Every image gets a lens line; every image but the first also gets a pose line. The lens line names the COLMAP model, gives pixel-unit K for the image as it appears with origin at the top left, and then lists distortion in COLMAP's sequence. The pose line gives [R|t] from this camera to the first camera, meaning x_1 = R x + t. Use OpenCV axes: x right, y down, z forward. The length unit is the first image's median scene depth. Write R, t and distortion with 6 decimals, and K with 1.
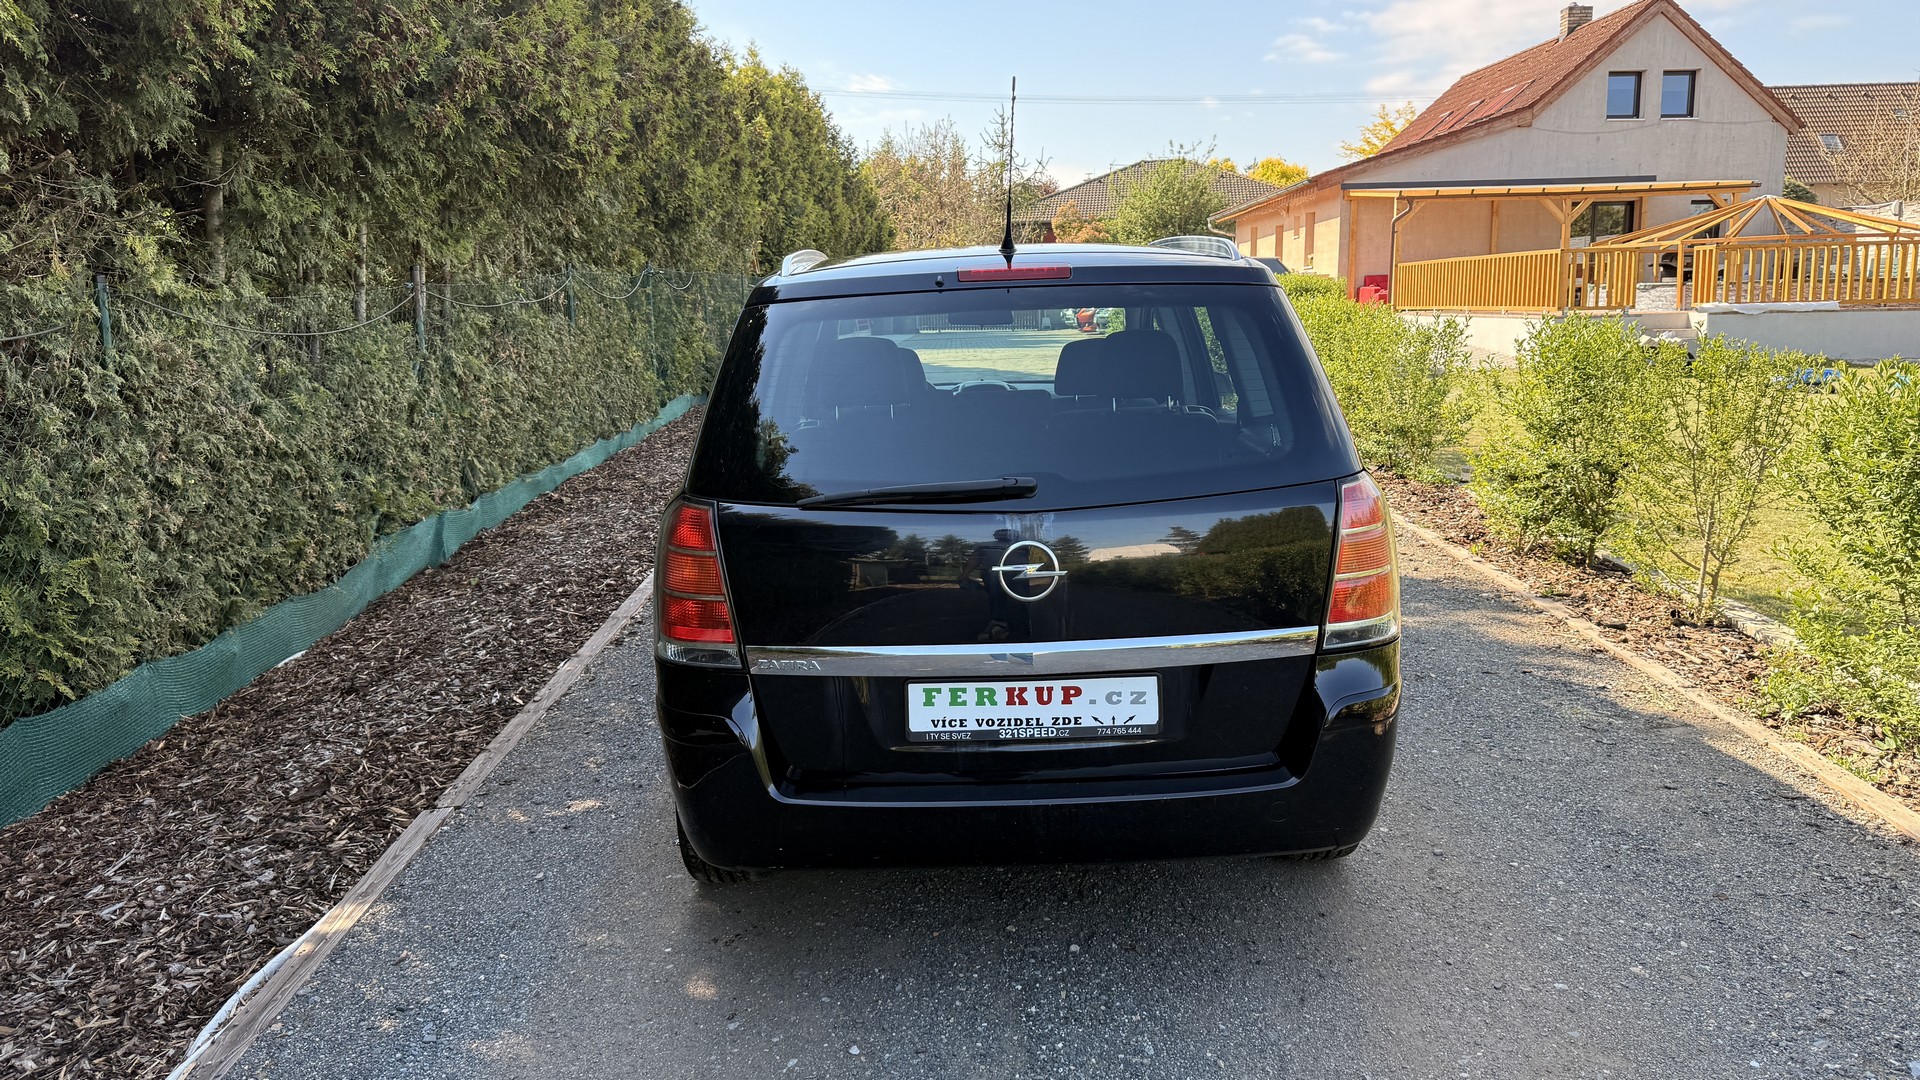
lens RADIAL K [[1327.5, 0, 1000.8], [0, 1327.5, 541.2], [0, 0, 1]] dist [-0.030737, -0.001552]
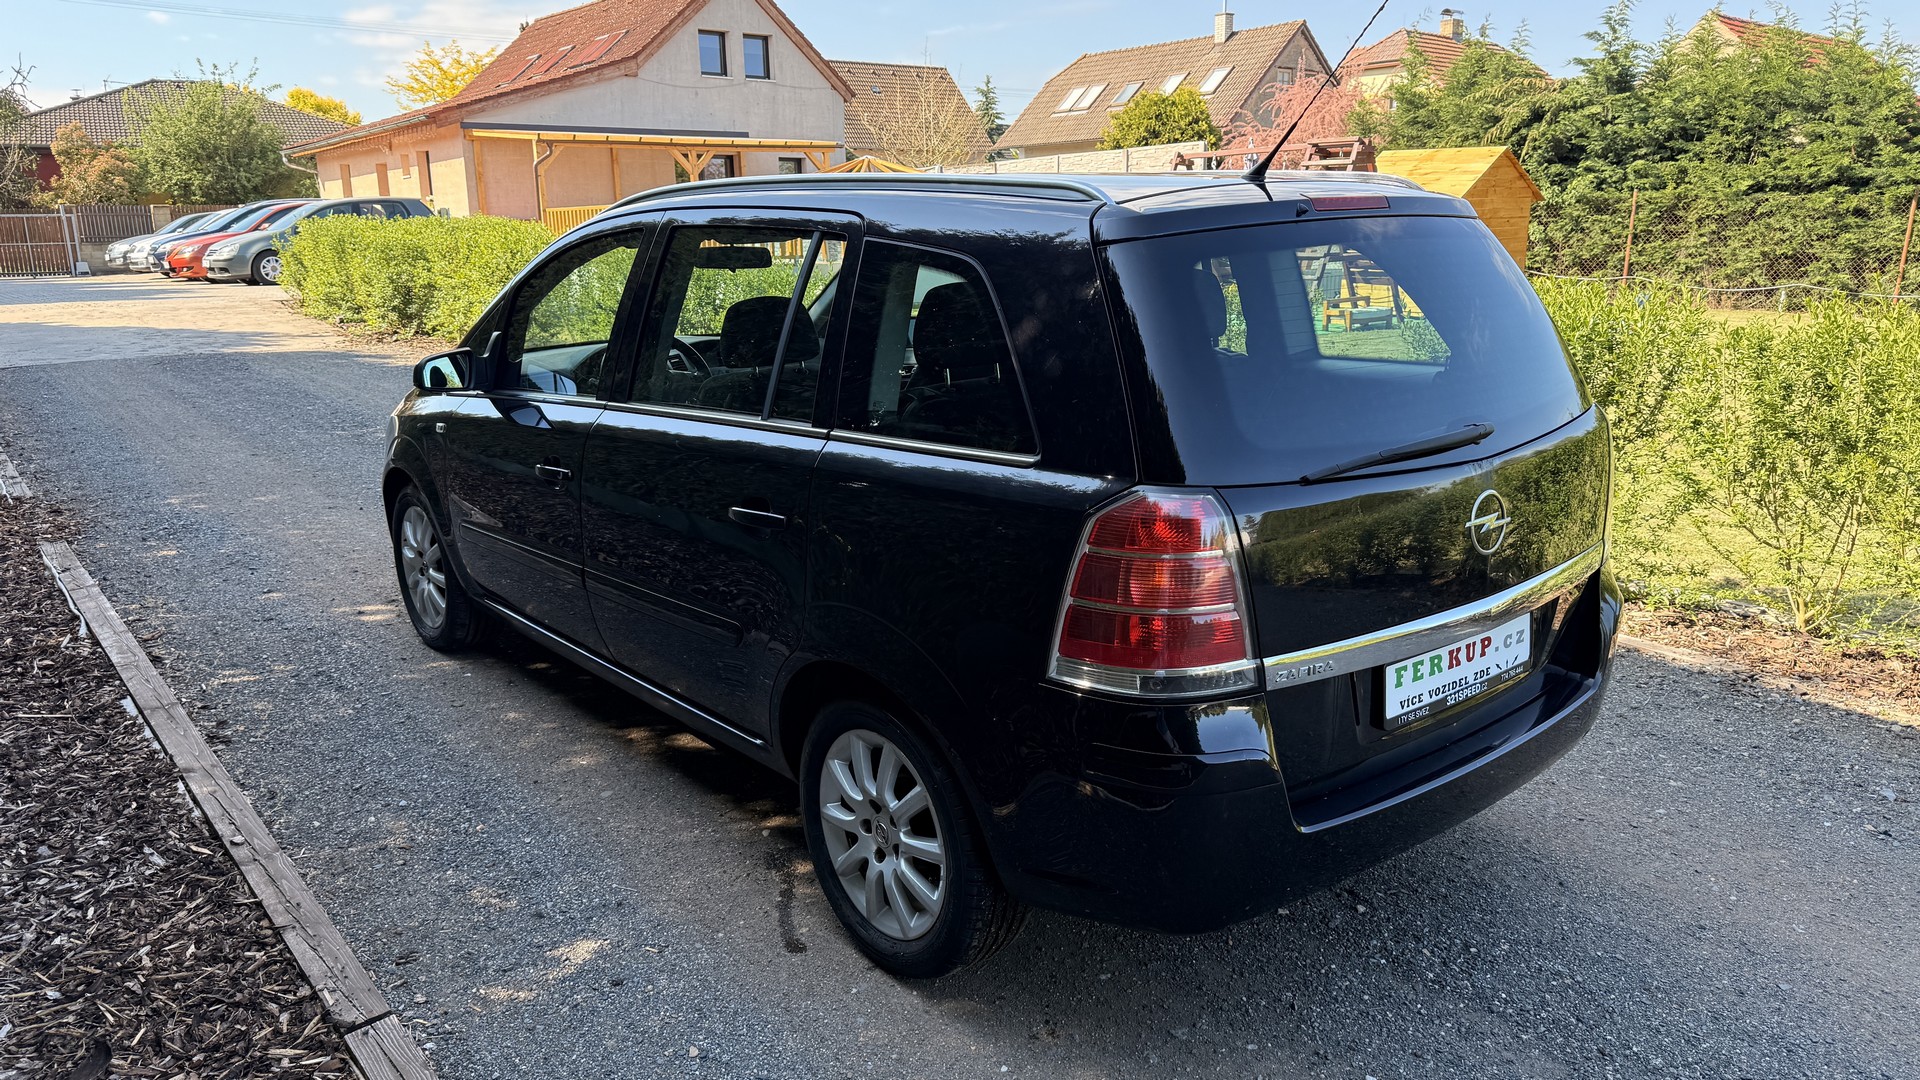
lens RADIAL K [[1263.2, 0, 955.9], [0, 1263.2, 571.0], [0, 0, 1]] dist [0.045835, -0.042433]
pose [[0.787857, -0.145946, 0.598315, -0.136916], [0.104669, 0.989113, 0.103445, -0.012638], [-0.606899, -0.018875, 0.794555, 0.087222]]
